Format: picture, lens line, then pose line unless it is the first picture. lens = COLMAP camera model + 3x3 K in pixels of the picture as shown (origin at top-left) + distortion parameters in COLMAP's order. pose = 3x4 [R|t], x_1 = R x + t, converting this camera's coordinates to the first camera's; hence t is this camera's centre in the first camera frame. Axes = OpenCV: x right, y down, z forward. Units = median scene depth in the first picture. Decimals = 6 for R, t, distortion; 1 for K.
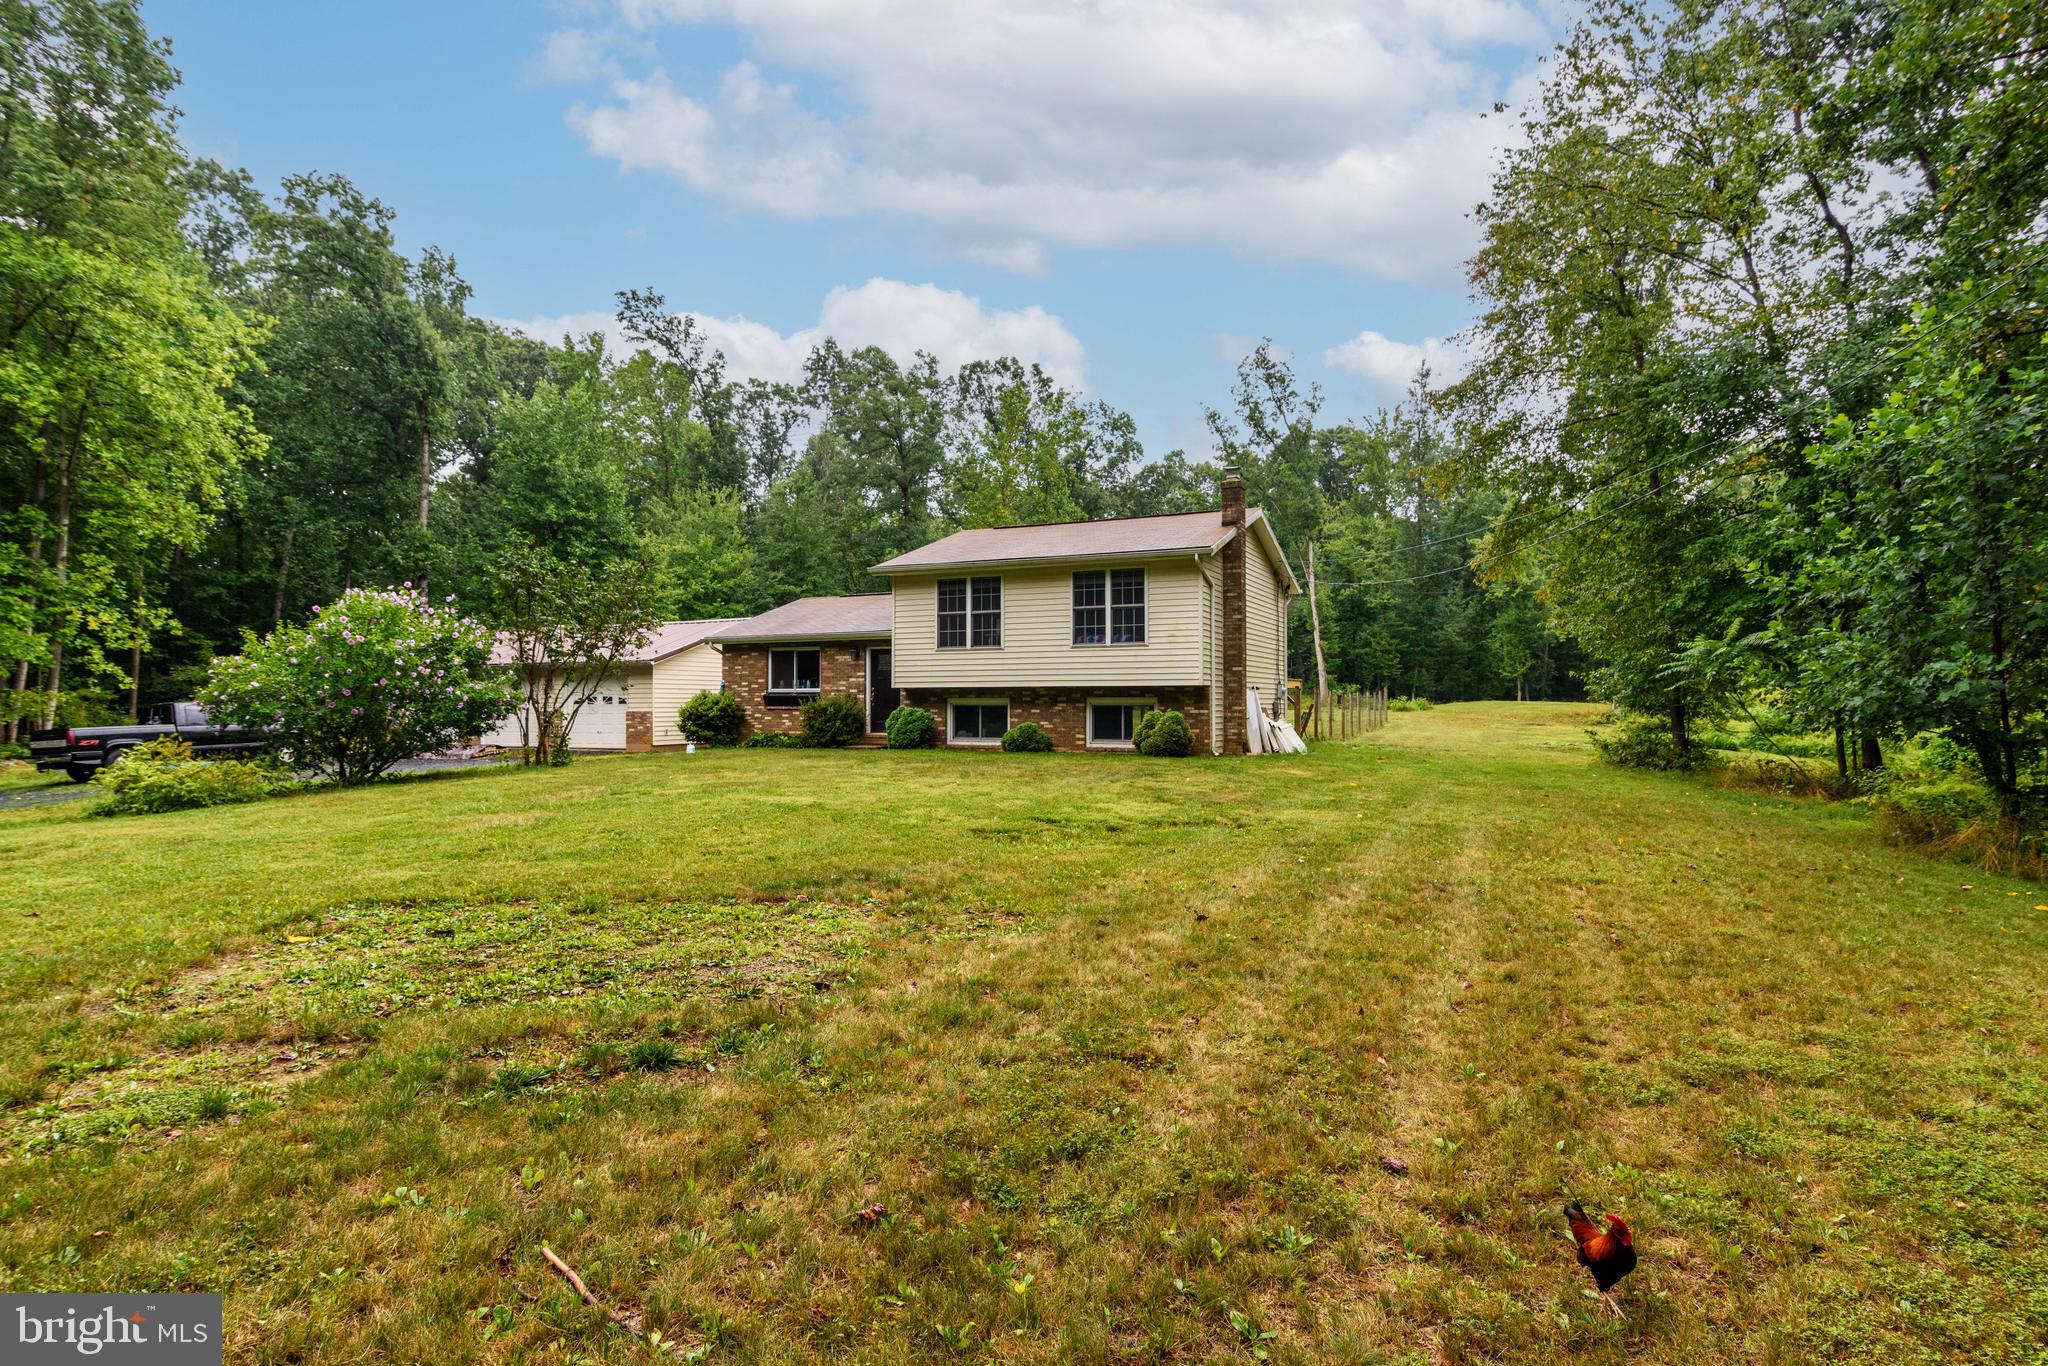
lens RADIAL K [[1021.4, 0, 1014.1], [0, 1021.4, 675.6], [0, 0, 1]] dist [-0.000761, -0.000349]
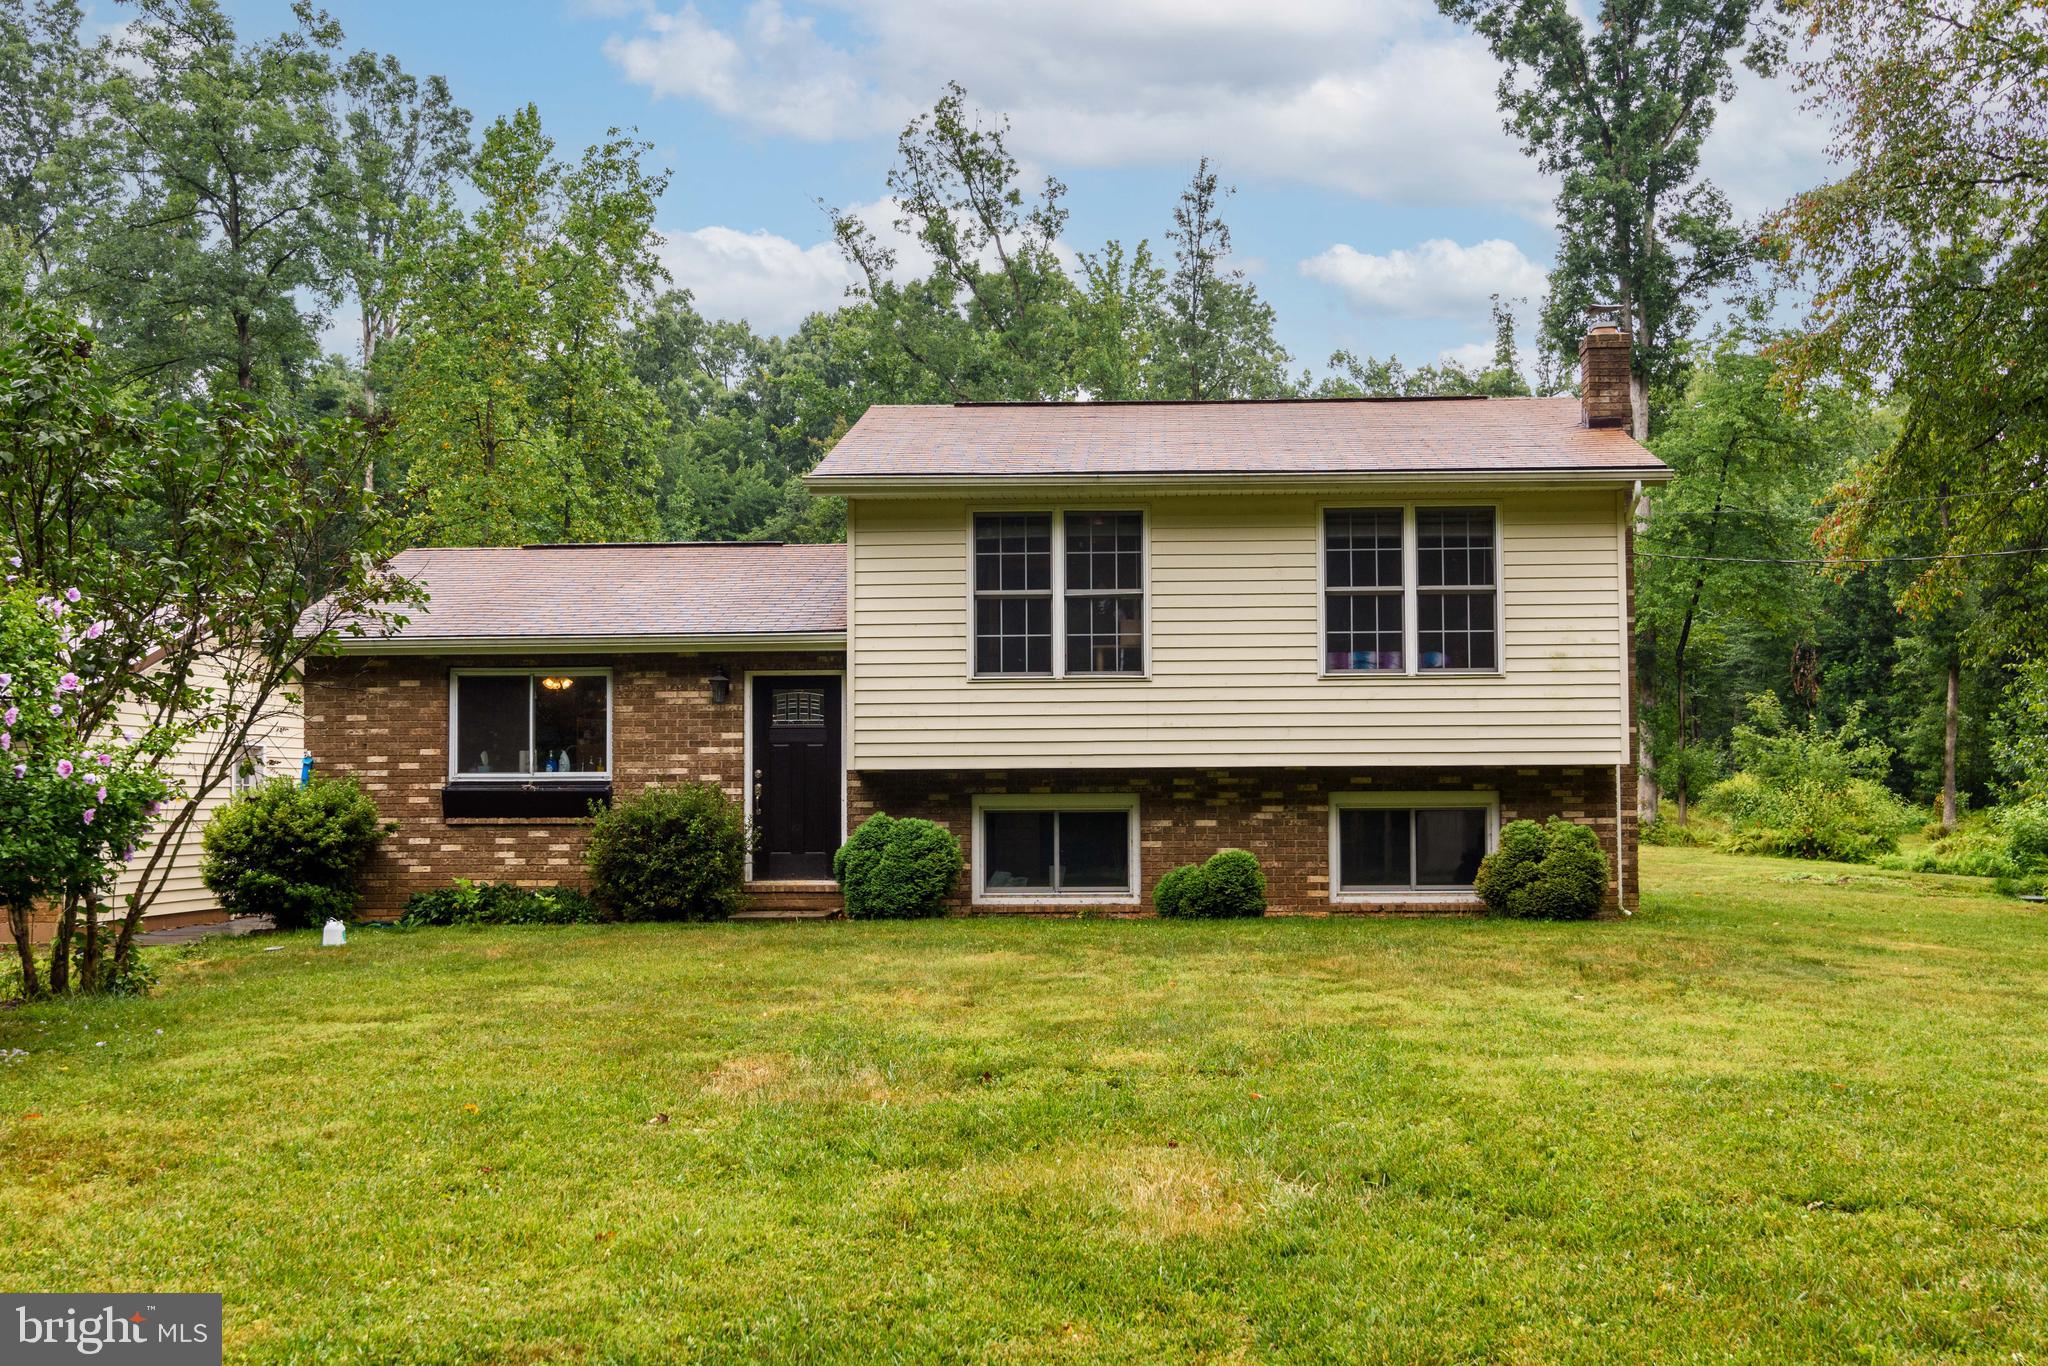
lens RADIAL K [[2042.1, 0, 1052.8], [0, 2042.1, 687.2], [0, 0, 1]] dist [0.001004, 0.002794]
pose [[0.925729, 0.015643, 0.377864, -0.338077], [-0.004167, 0.999505, -0.031169, 0.003763], [-0.378165, 0.027279, 0.925336, 0.198149]]
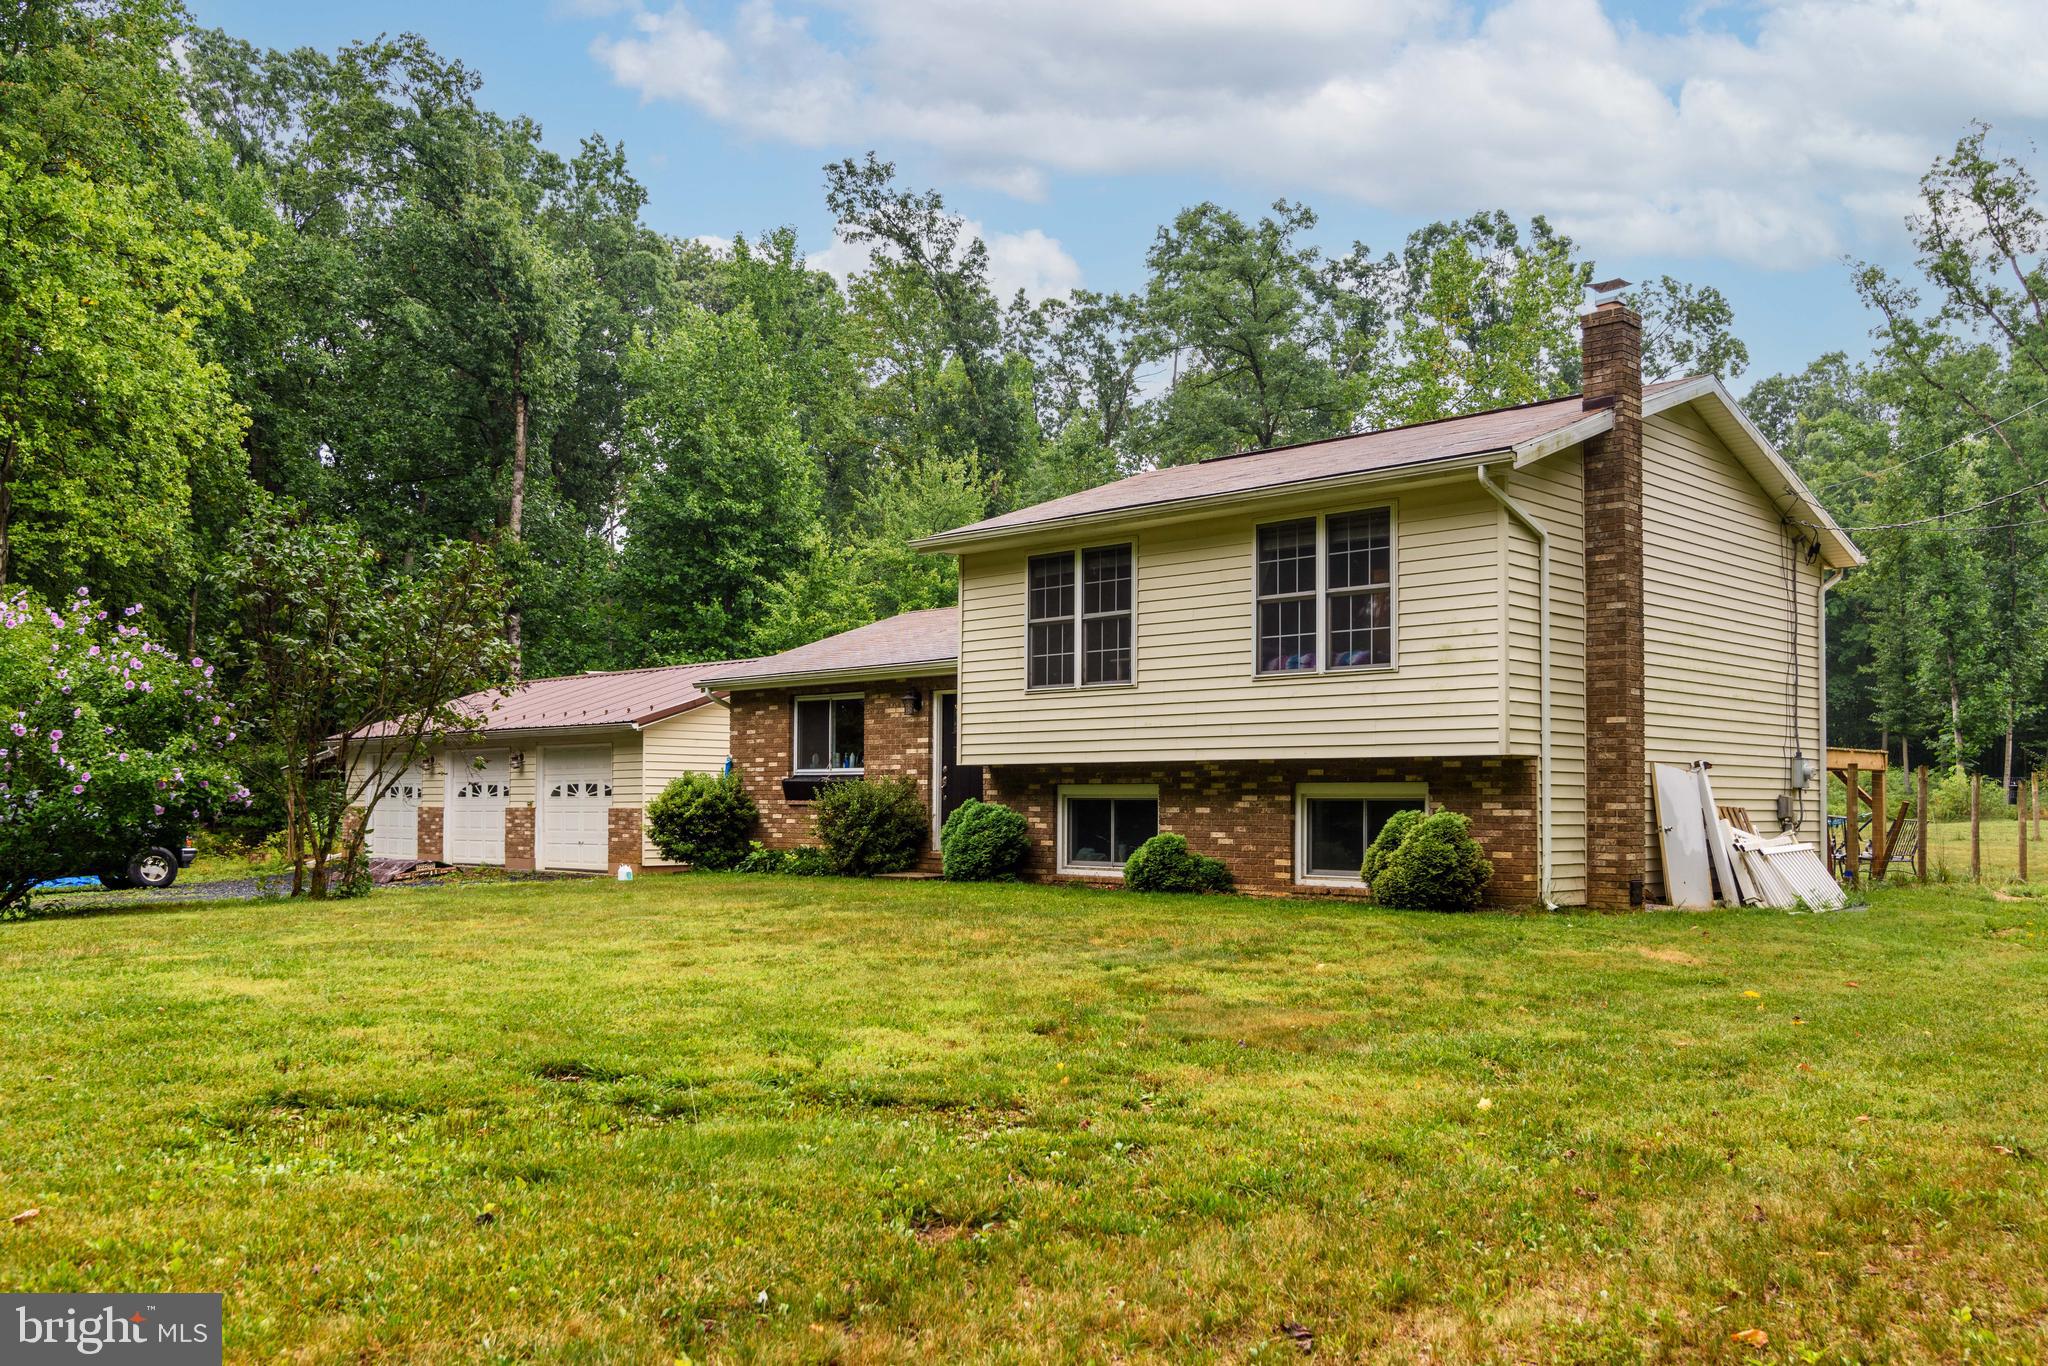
lens RADIAL K [[1624.9, 0, 1032.5], [0, 1624.9, 741.9], [0, 0, 1]] dist [-0.006103, -0.006492]
pose [[0.948528, -0.006305, -0.316631, 0.176357], [0.002280, 0.999912, -0.013081, 0.010509], [0.316686, 0.011686, 0.948459, 0.202659]]
